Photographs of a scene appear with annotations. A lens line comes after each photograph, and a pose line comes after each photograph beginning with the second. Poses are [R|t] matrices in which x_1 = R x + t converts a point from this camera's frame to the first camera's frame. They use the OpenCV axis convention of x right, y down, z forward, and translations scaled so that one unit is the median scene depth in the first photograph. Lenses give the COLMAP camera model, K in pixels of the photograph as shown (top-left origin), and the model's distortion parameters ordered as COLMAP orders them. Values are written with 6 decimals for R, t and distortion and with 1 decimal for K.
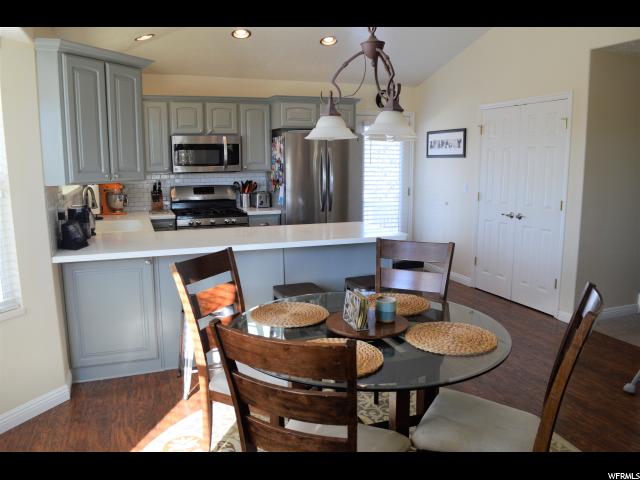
lens RADIAL K [[533.9, 0, 320.0], [0, 533.9, 240.0], [0, 0, 1]] dist [-0.005401, -0.000202]
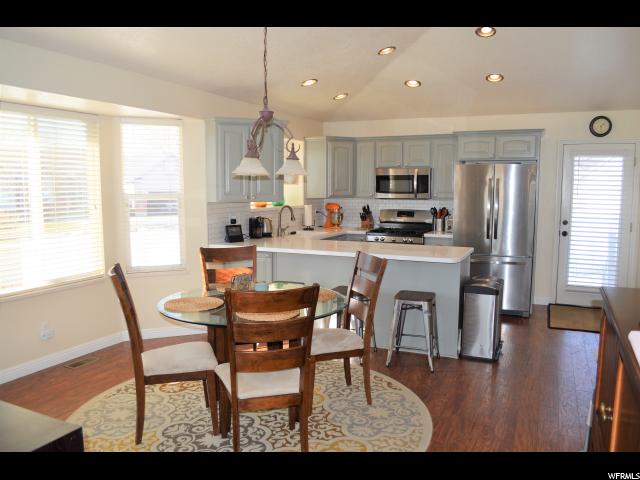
lens RADIAL K [[533.9, 0, 320.0], [0, 533.9, 240.0], [0, 0, 1]] dist [-0.005401, -0.000202]
pose [[0.720542, 0.080090, -0.688771, 0.489189], [-0.115836, 0.993252, -0.005683, -0.006621], [0.683668, 0.083879, 0.724957, 0.014410]]
